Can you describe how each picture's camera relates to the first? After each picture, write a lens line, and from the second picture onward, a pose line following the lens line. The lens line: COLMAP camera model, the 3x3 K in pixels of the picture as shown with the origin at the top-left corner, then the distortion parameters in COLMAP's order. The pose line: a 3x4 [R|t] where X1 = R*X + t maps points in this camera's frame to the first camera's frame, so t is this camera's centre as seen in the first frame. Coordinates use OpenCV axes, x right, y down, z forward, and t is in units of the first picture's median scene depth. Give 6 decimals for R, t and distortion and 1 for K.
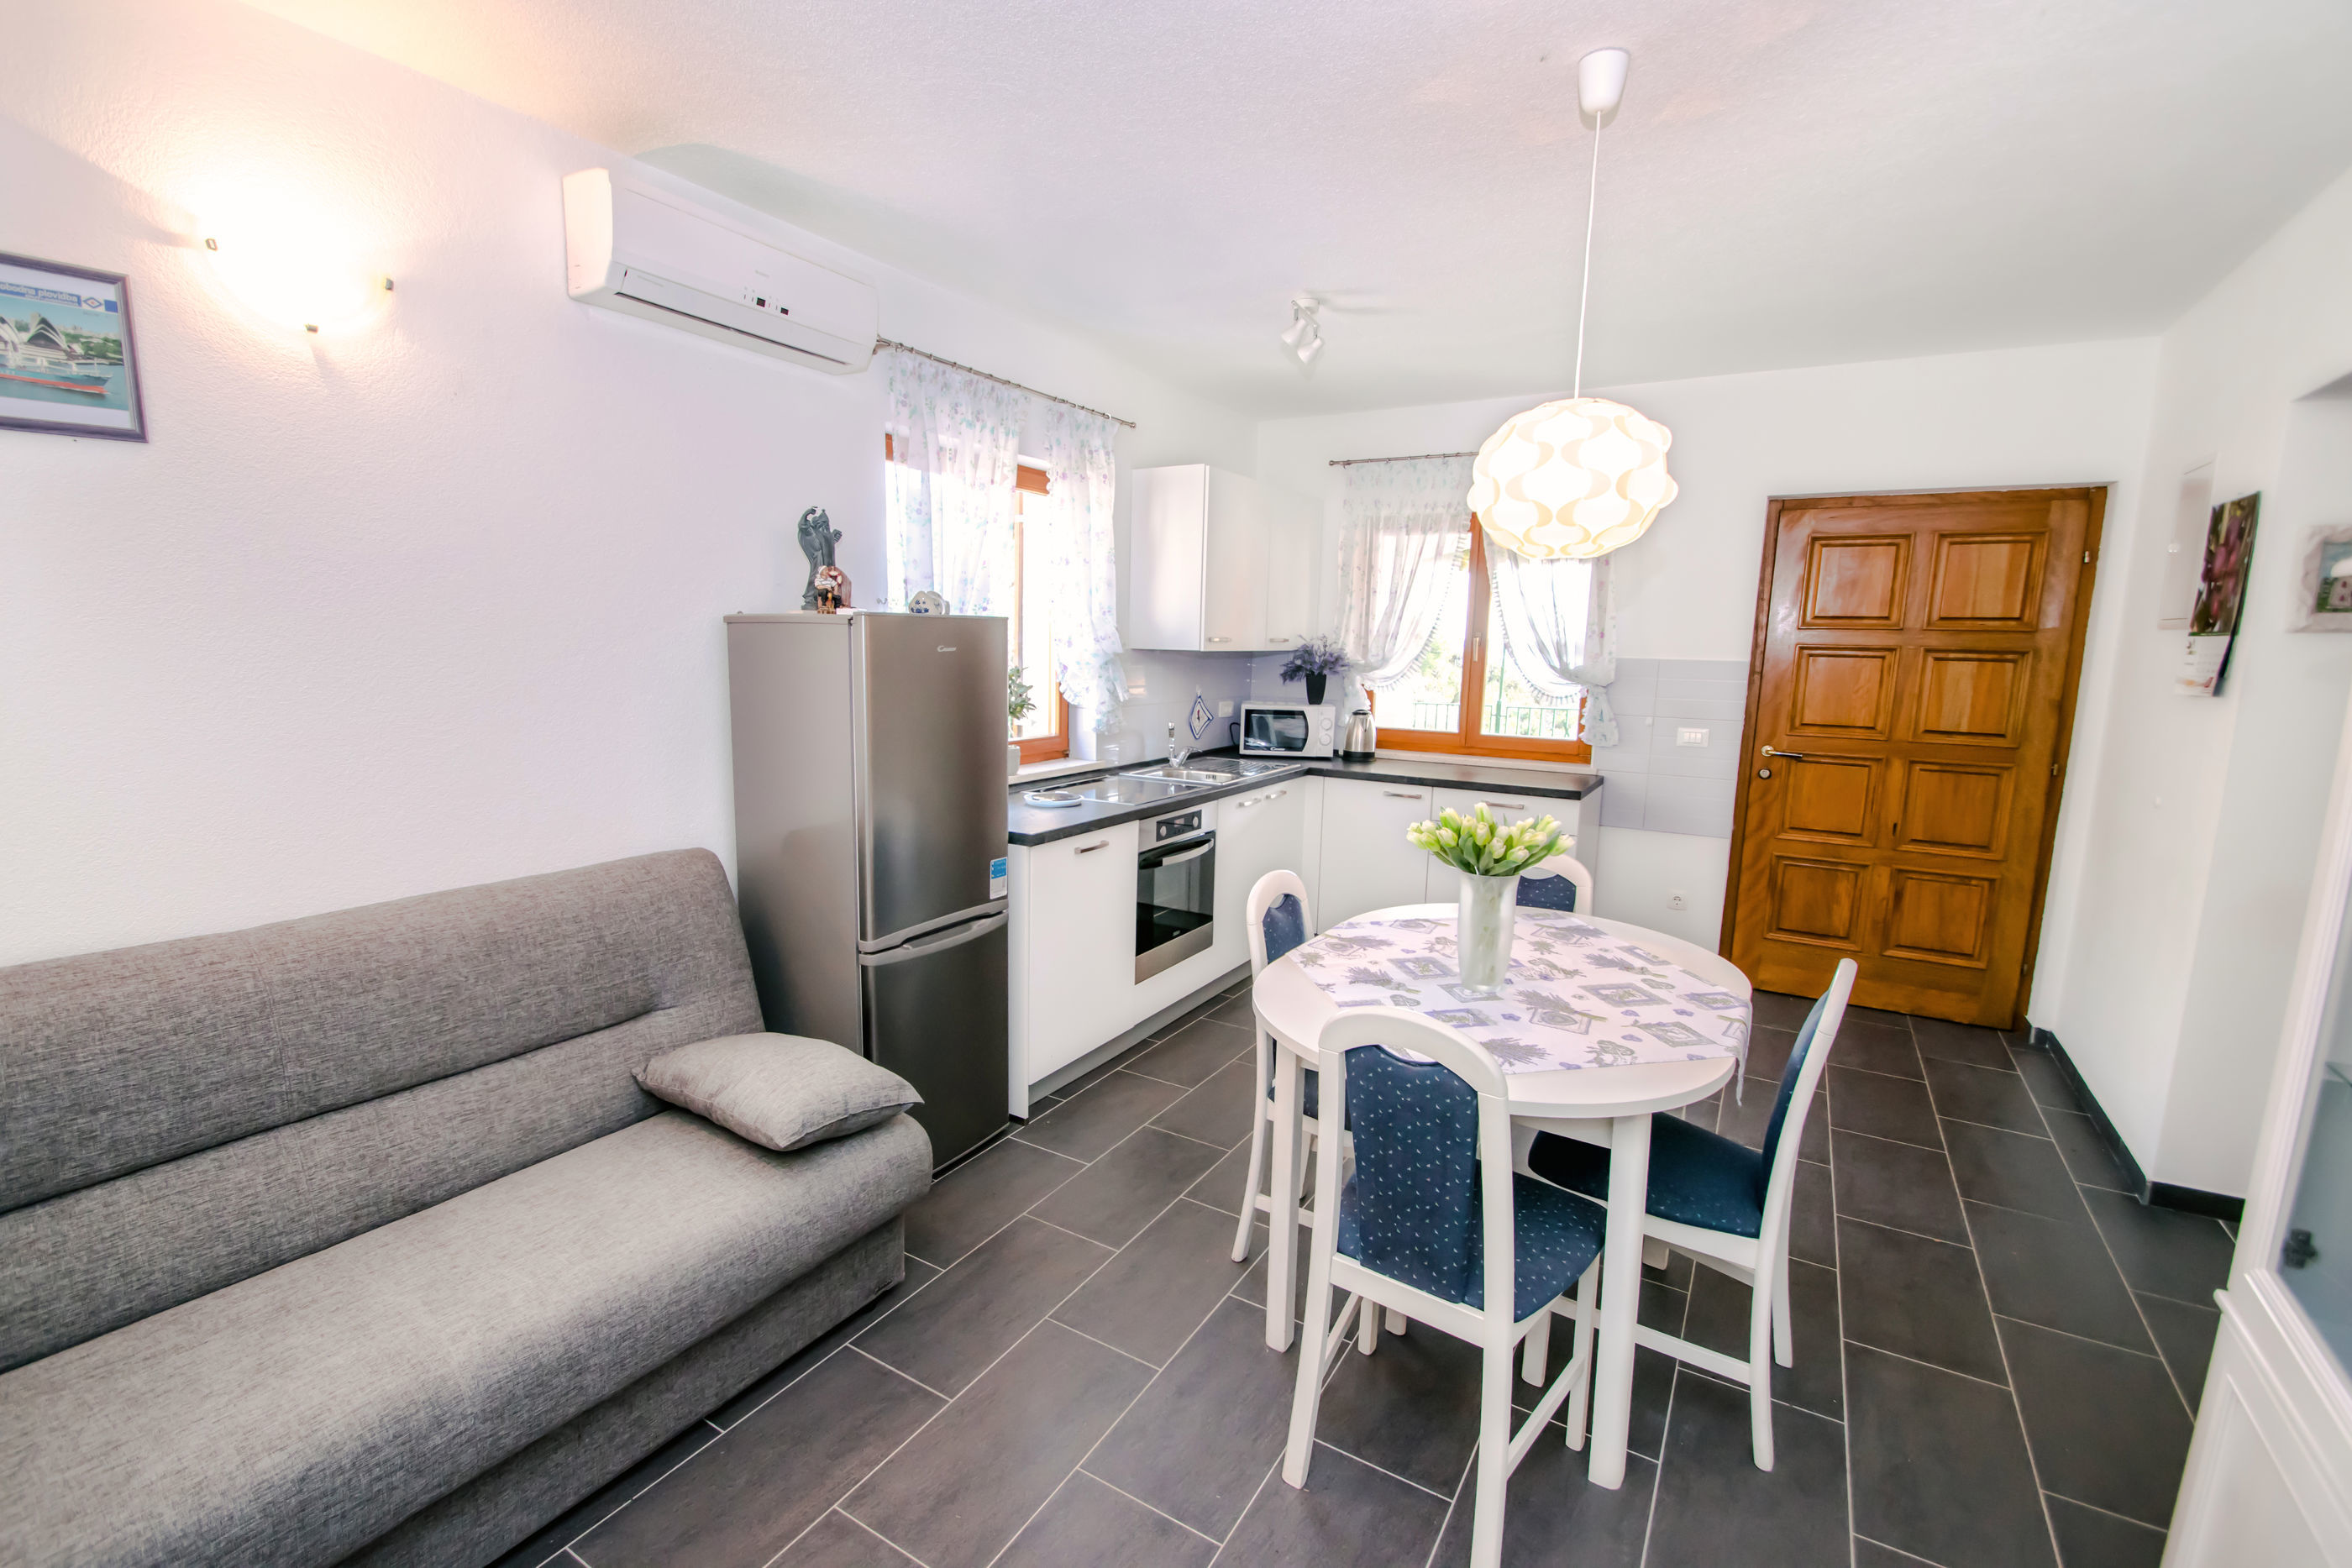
lens RADIAL K [[1030.0, 0, 1145.4], [0, 1030.0, 793.8], [0, 0, 1]] dist [0.009914, -0.014562]
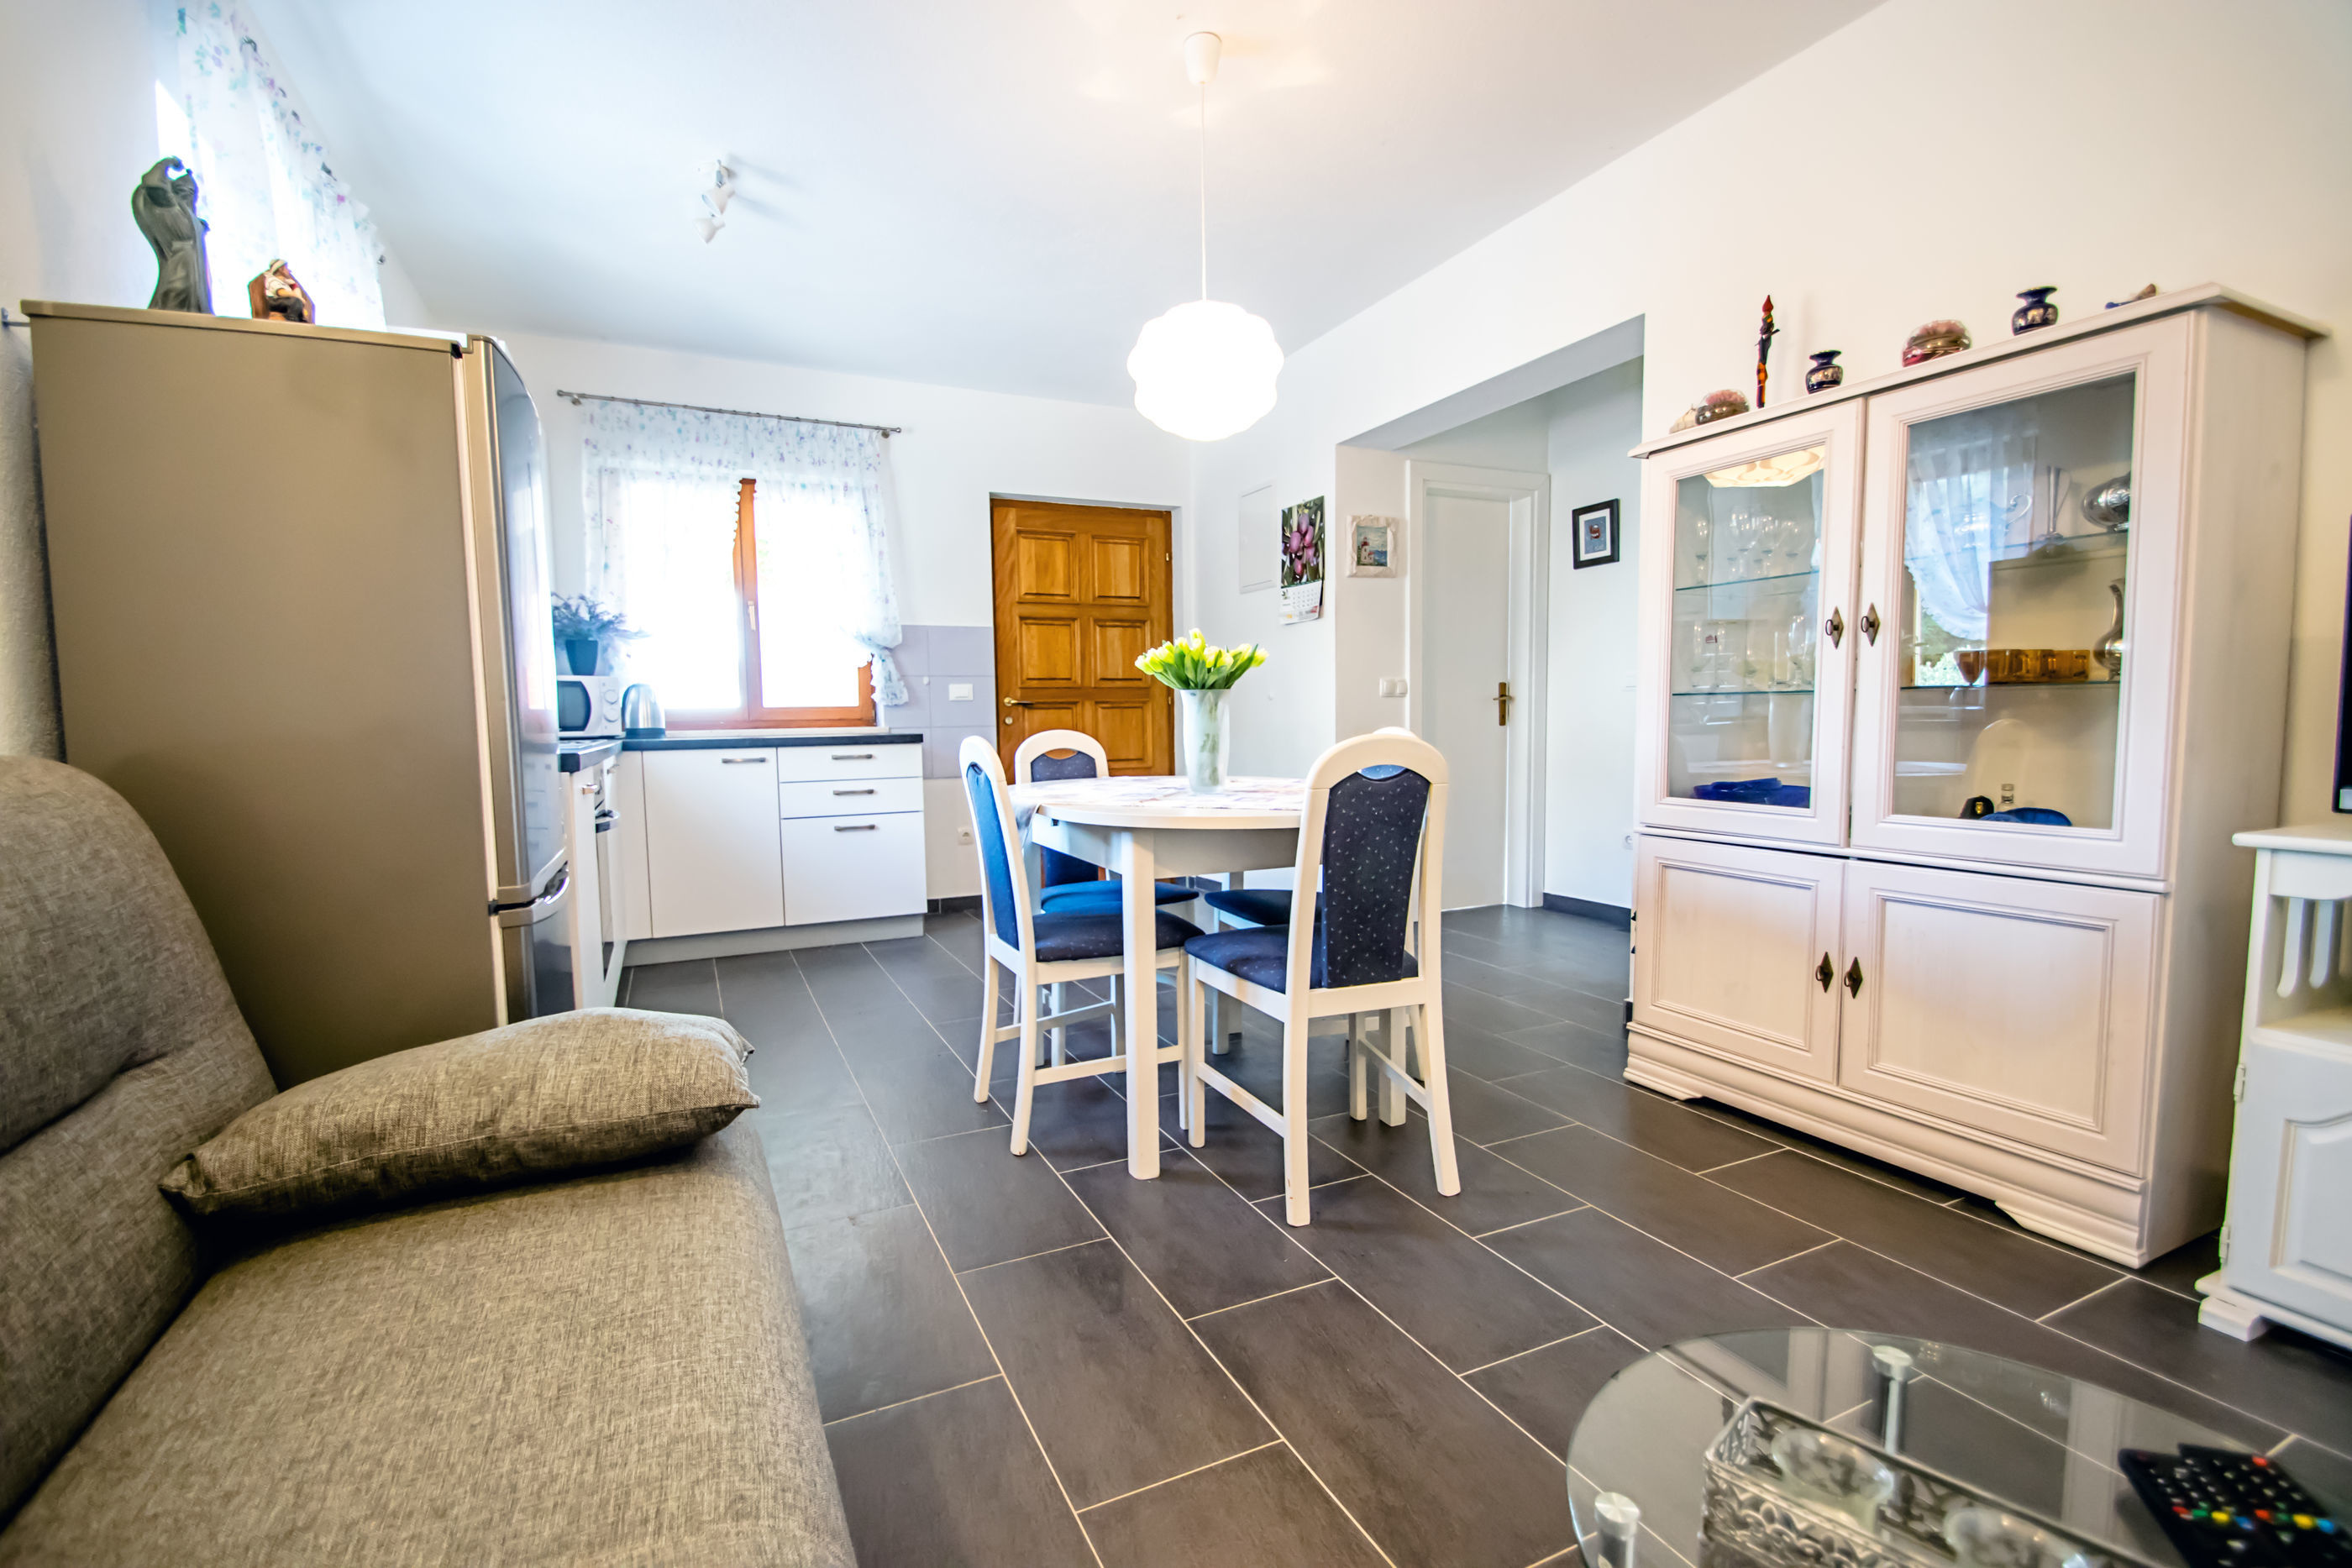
lens RADIAL K [[1034.7, 0, 1146.3], [0, 1034.7, 798.0], [0, 0, 1]] dist [-0.000273, 0.000159]
pose [[0.551028, -0.092324, 0.829364, -0.533780], [0.153067, 0.988181, 0.008306, 0.137742], [-0.820328, 0.122372, 0.558647, 0.311701]]
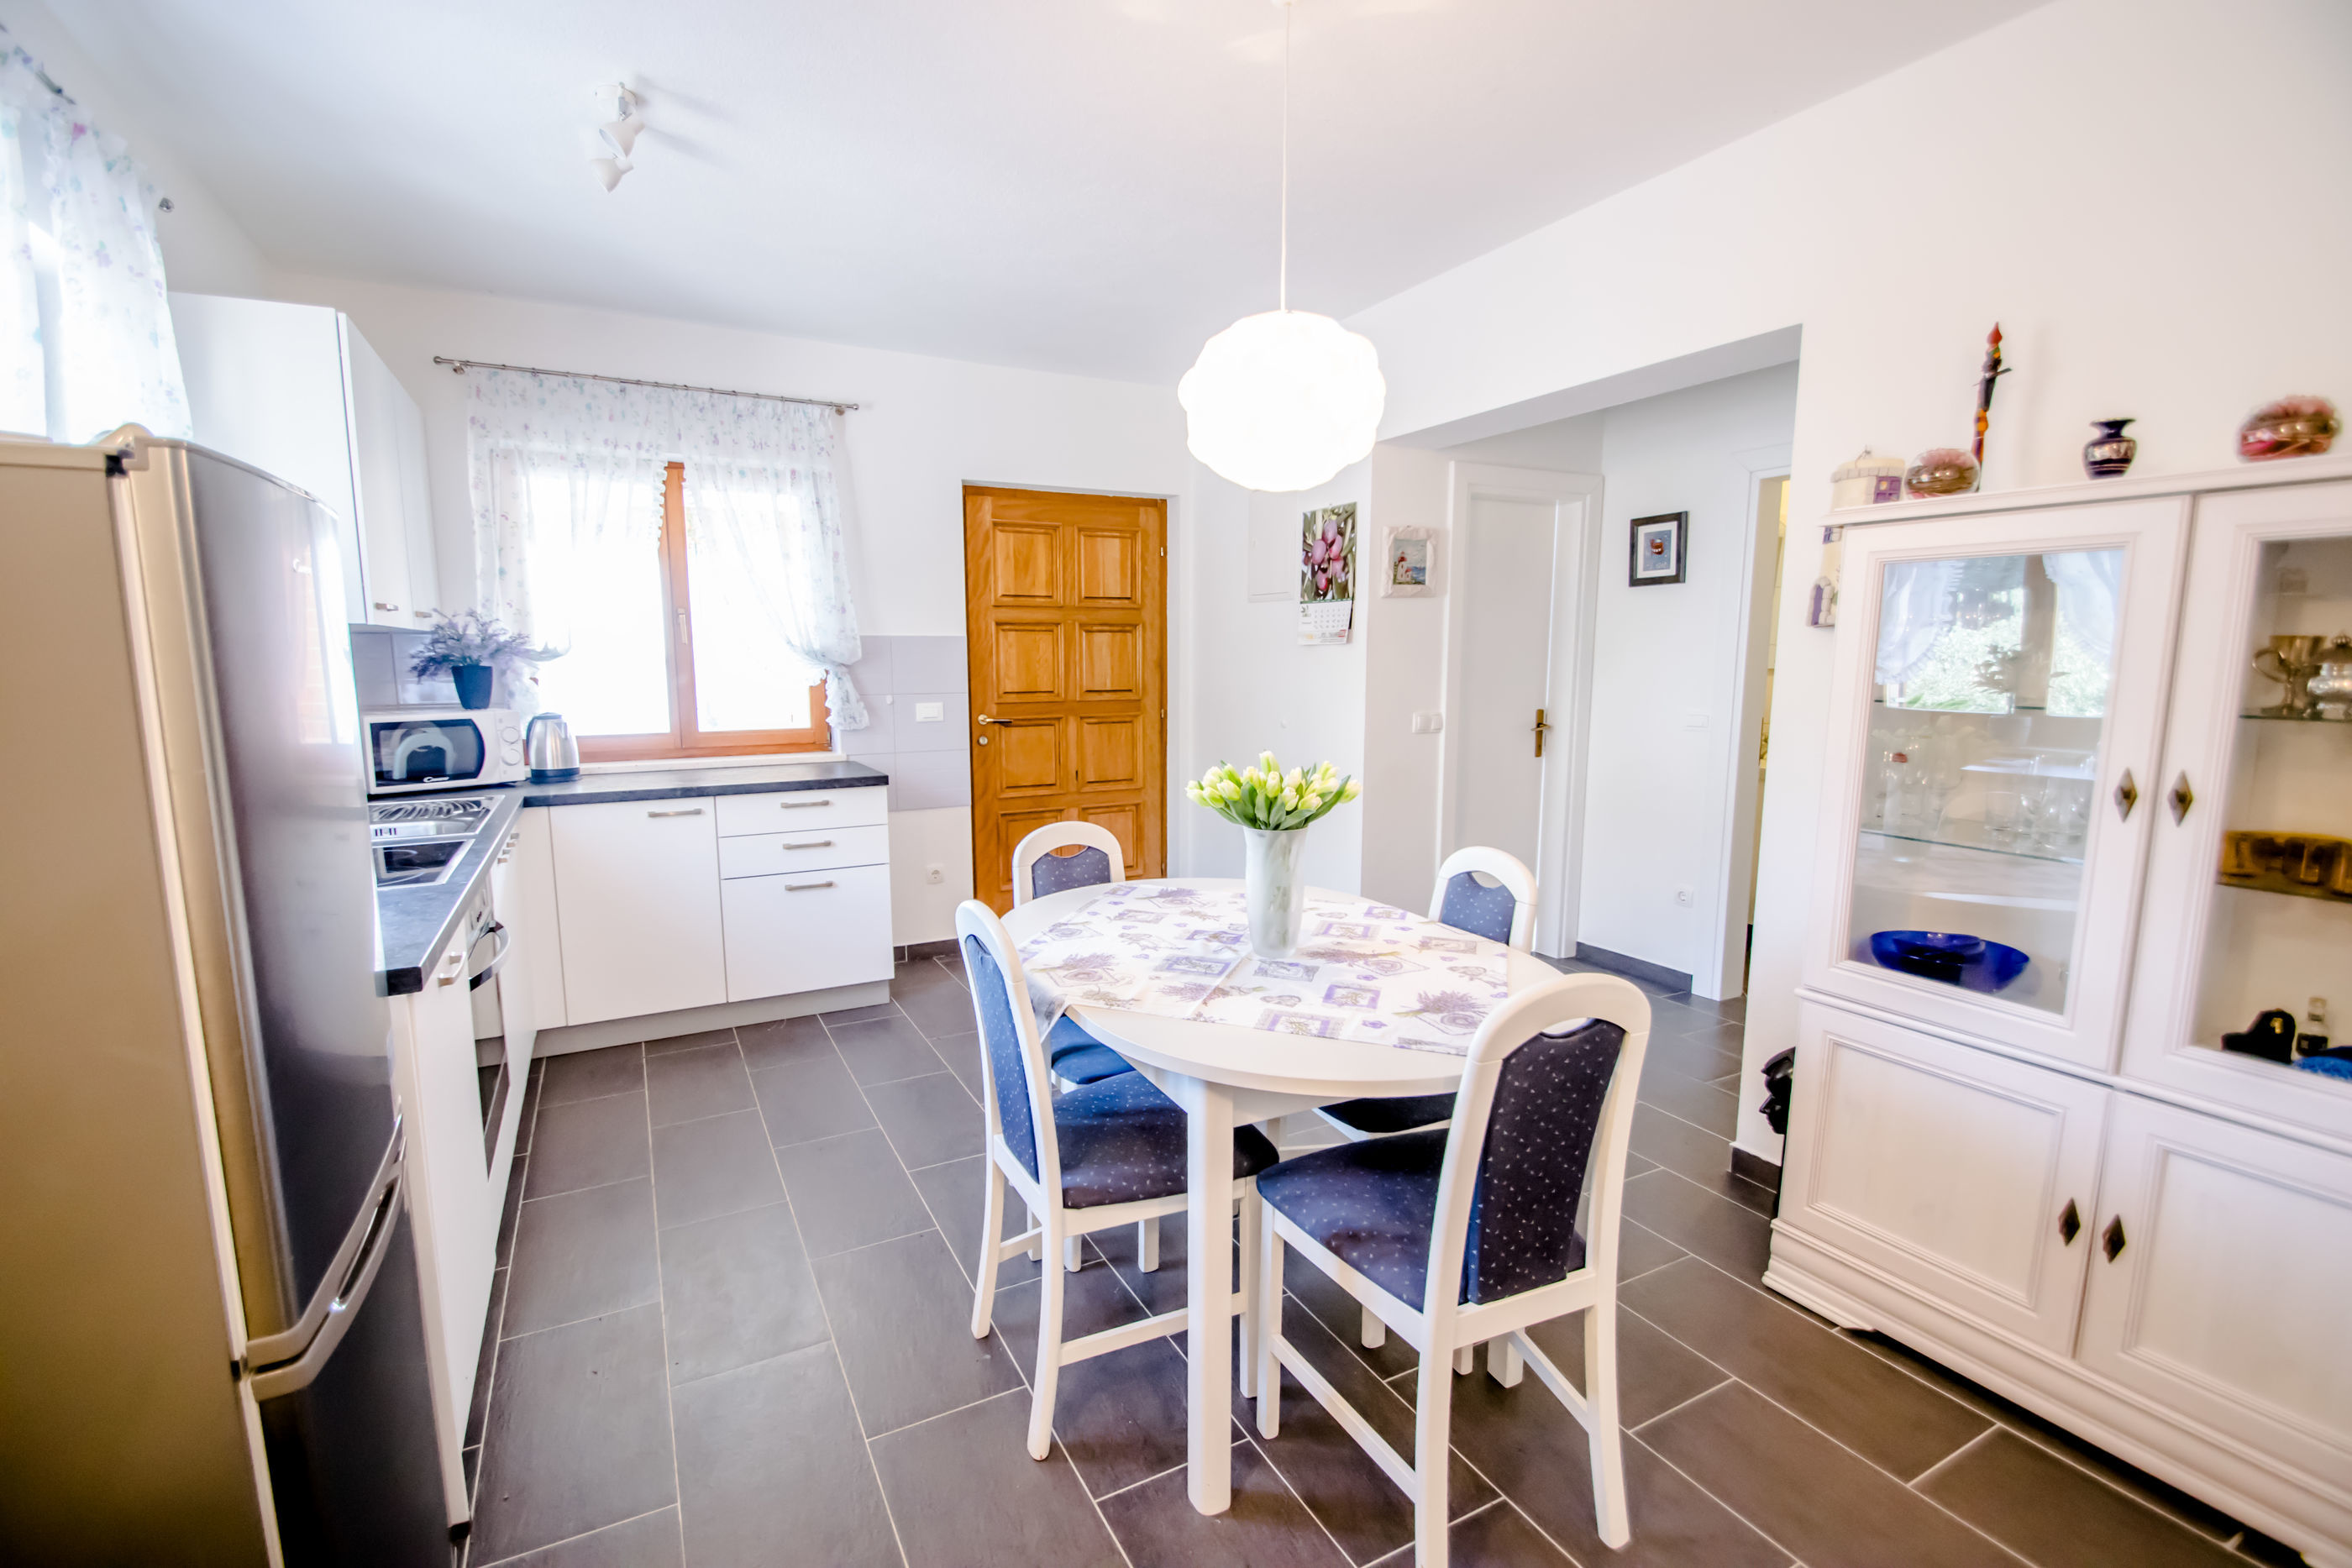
lens RADIAL K [[1030.0, 0, 1145.4], [0, 1030.0, 793.8], [0, 0, 1]] dist [0.009914, -0.014562]
pose [[0.511706, -0.138379, 0.847944, -0.371301], [0.143053, 0.986890, 0.074727, -0.033166], [-0.847168, 0.083063, 0.524793, 0.477599]]
